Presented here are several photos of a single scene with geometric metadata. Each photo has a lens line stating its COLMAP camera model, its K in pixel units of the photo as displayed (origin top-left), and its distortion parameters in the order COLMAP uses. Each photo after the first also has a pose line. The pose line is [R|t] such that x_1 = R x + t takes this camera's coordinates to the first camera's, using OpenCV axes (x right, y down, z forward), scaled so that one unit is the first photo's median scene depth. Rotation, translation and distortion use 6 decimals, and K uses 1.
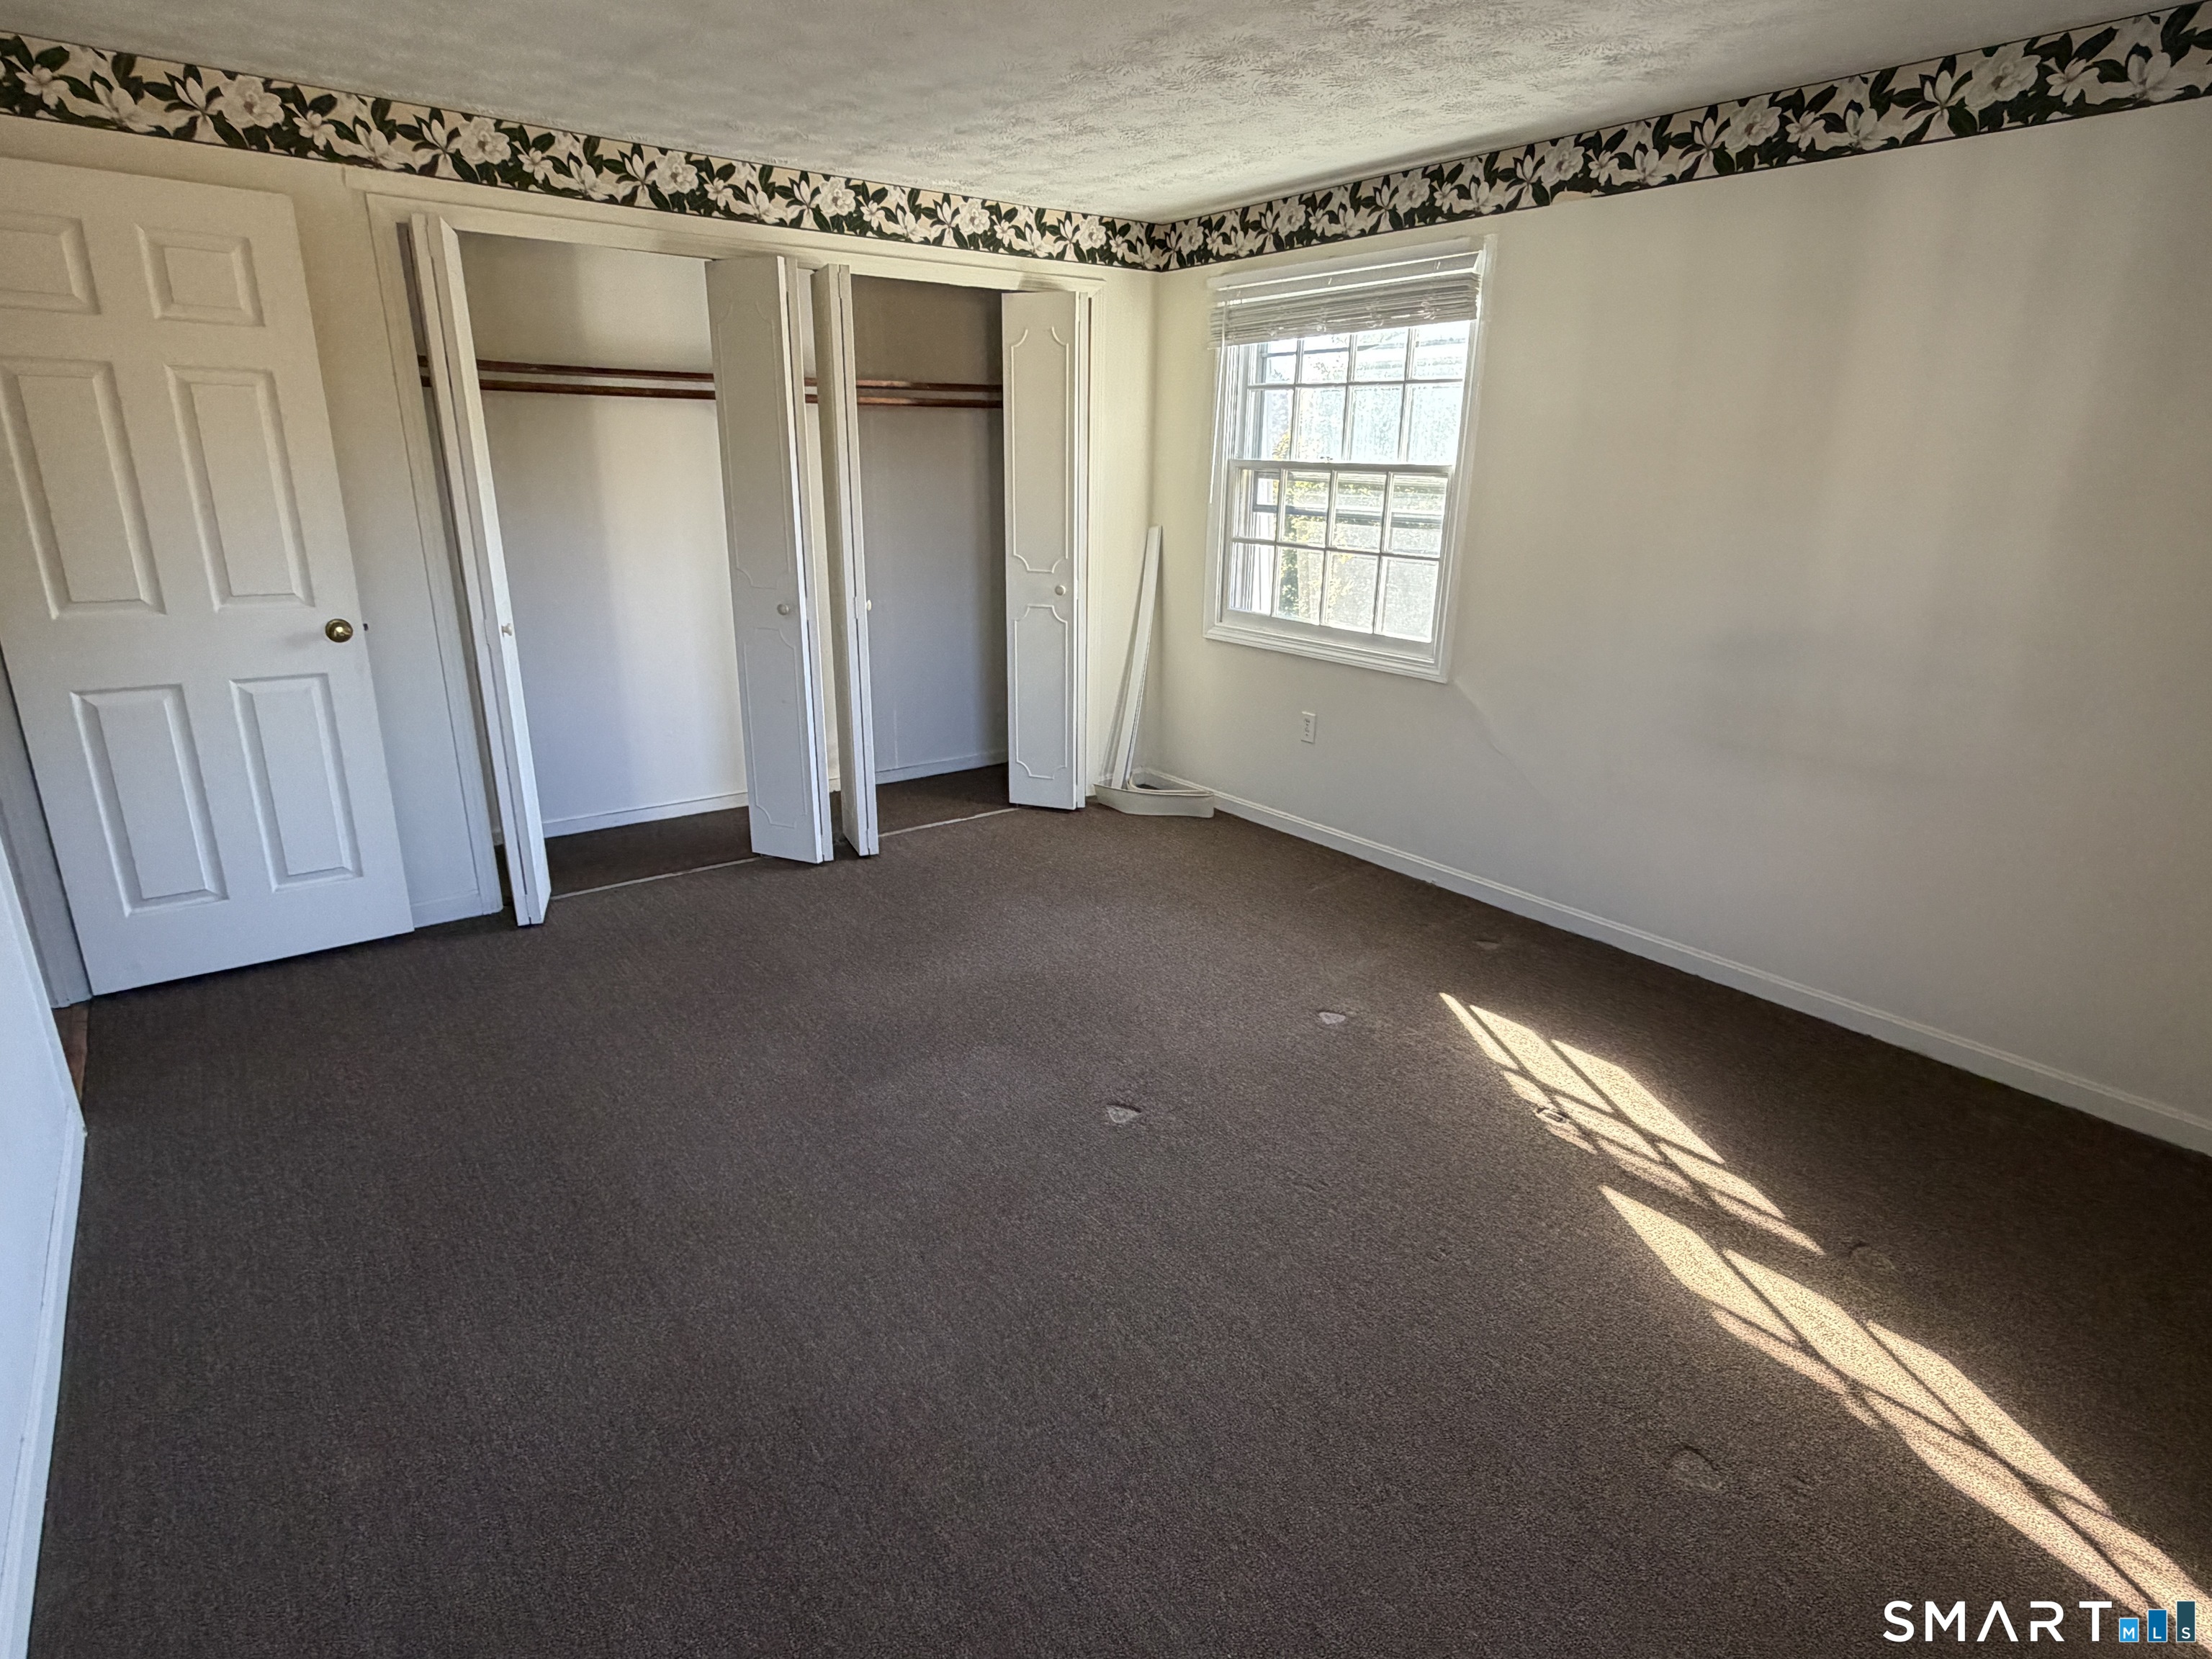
lens RADIAL K [[1157.8, 0, 1096.1], [0, 1157.8, 836.5], [0, 0, 1]] dist [0.003559, -0.003504]
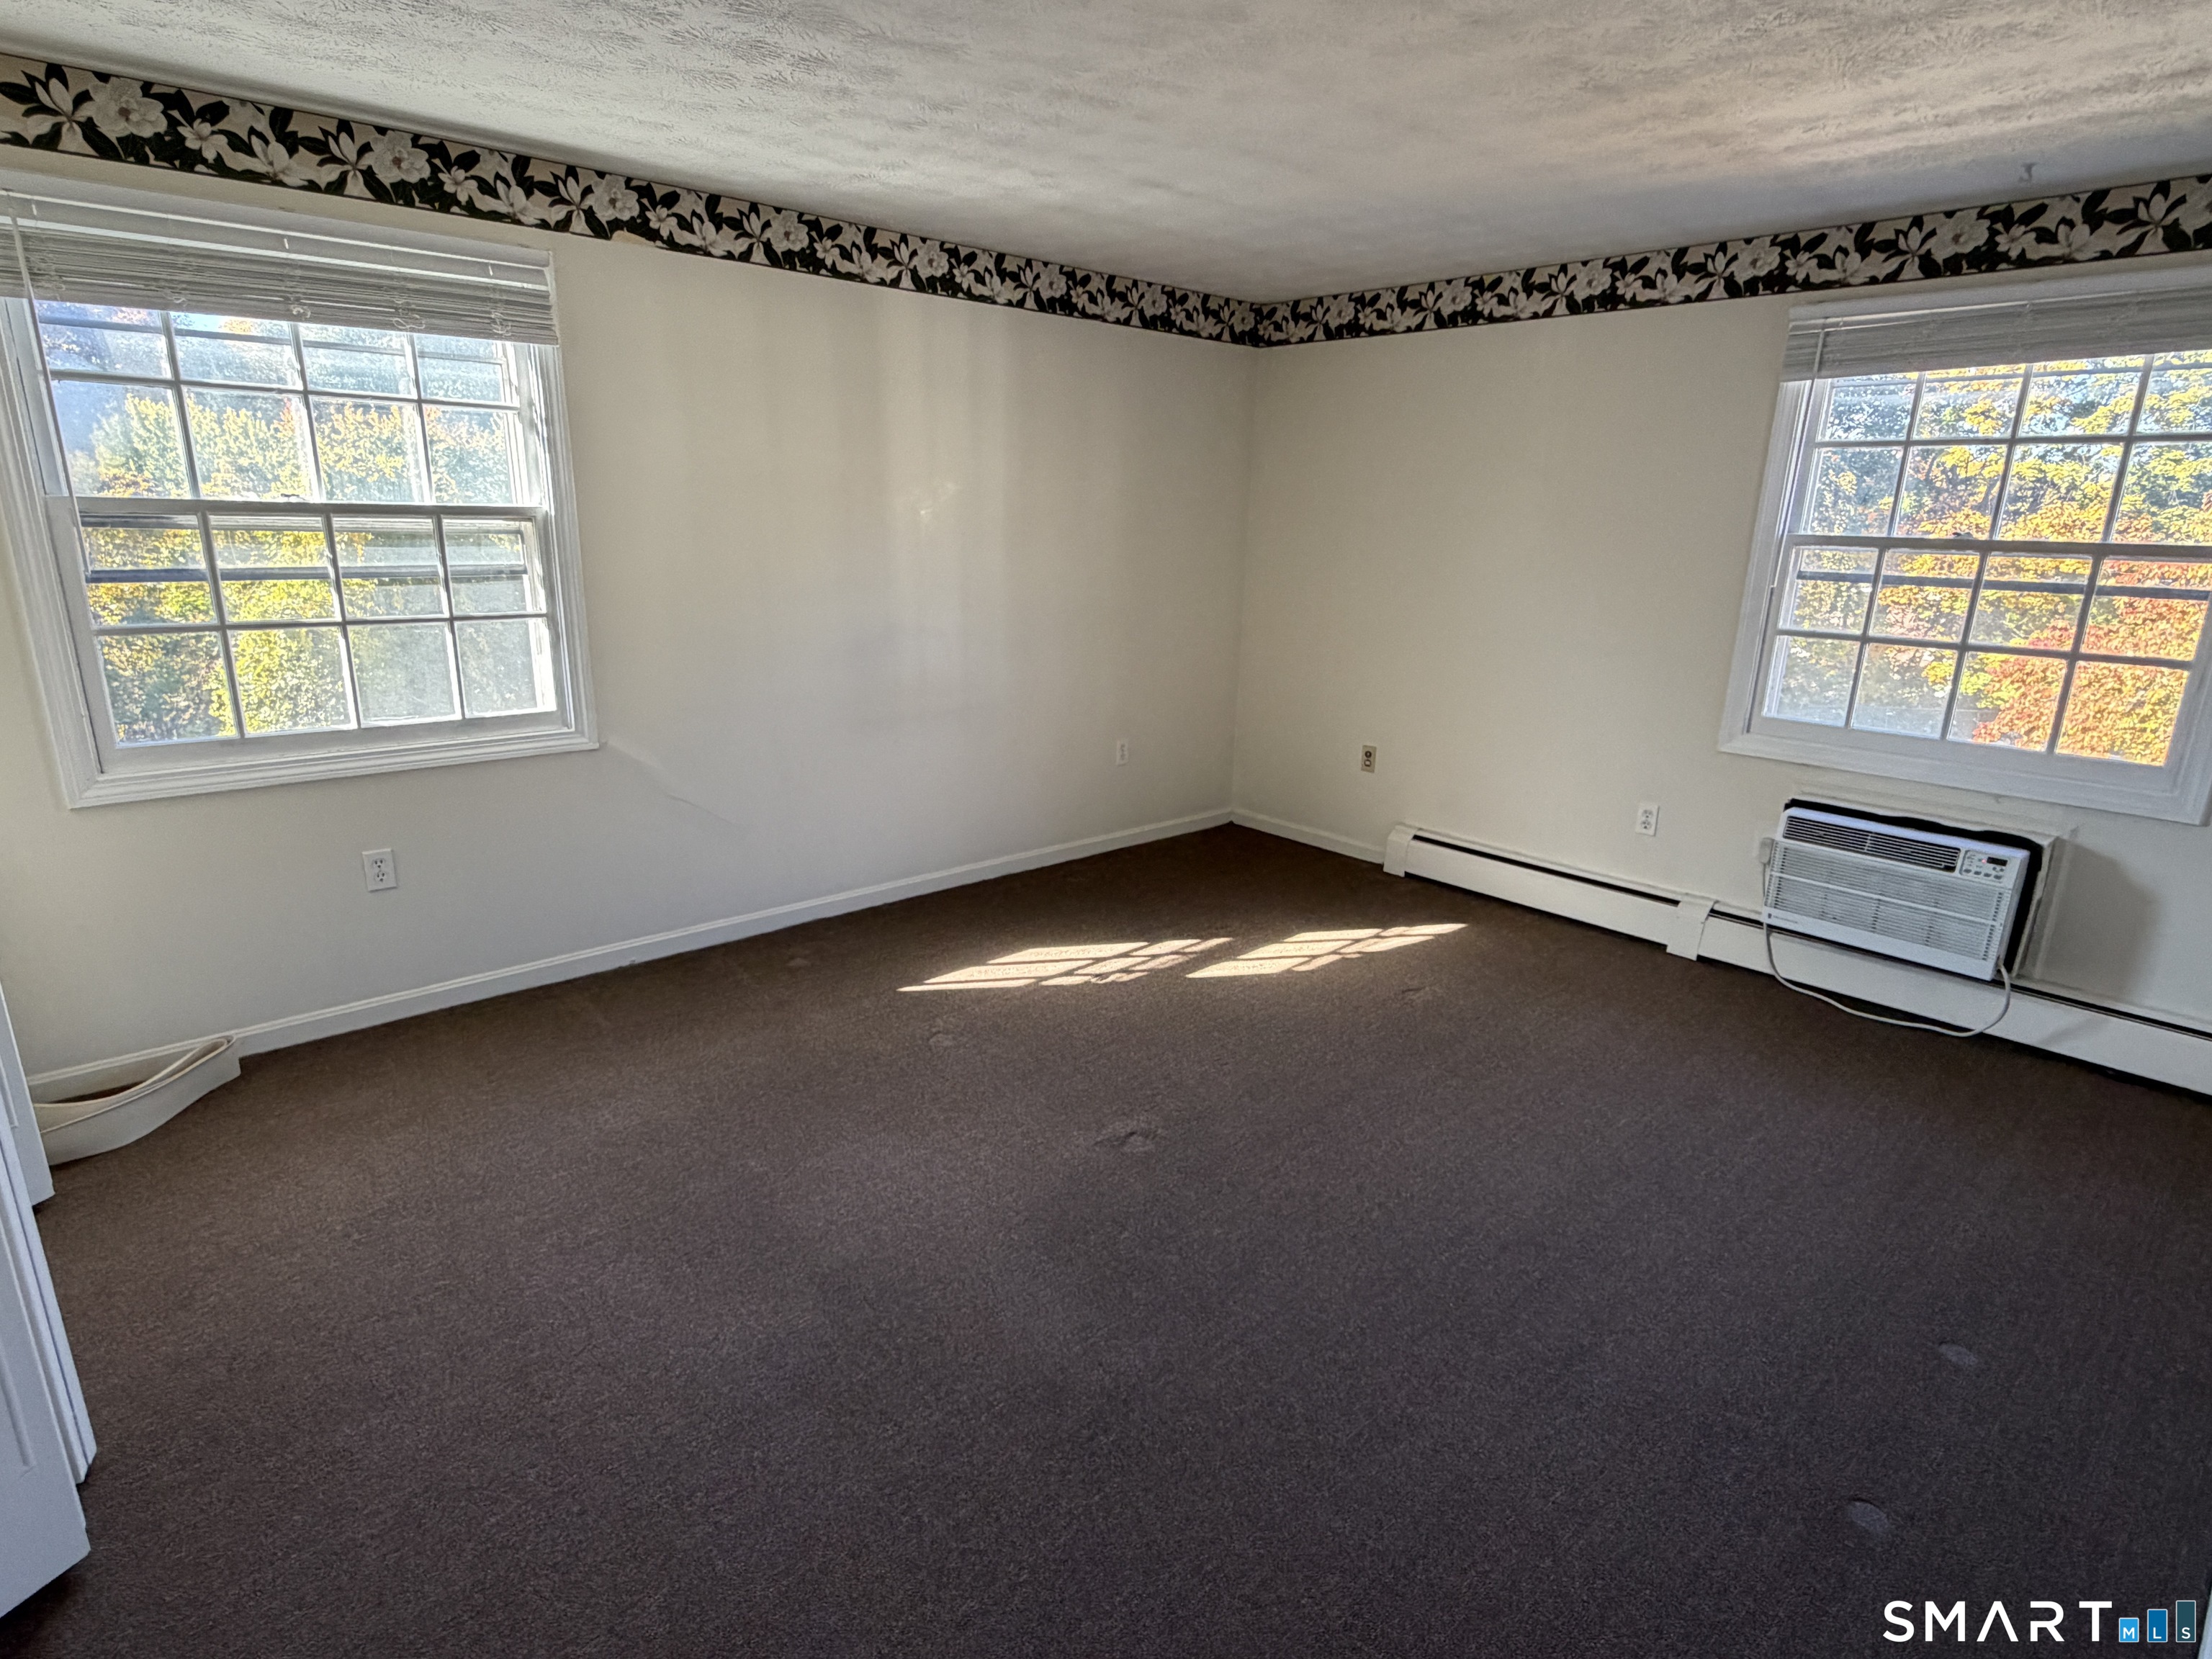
lens RADIAL K [[1134.3, 0, 1060.3], [0, 1134.3, 839.7], [0, 0, 1]] dist [-0.004211, -0.000235]
pose [[-0.061734, -0.284214, 0.956771, -0.714007], [0.300572, 0.908806, 0.289359, -0.264422], [-0.951759, 0.305442, 0.029322, 0.809245]]
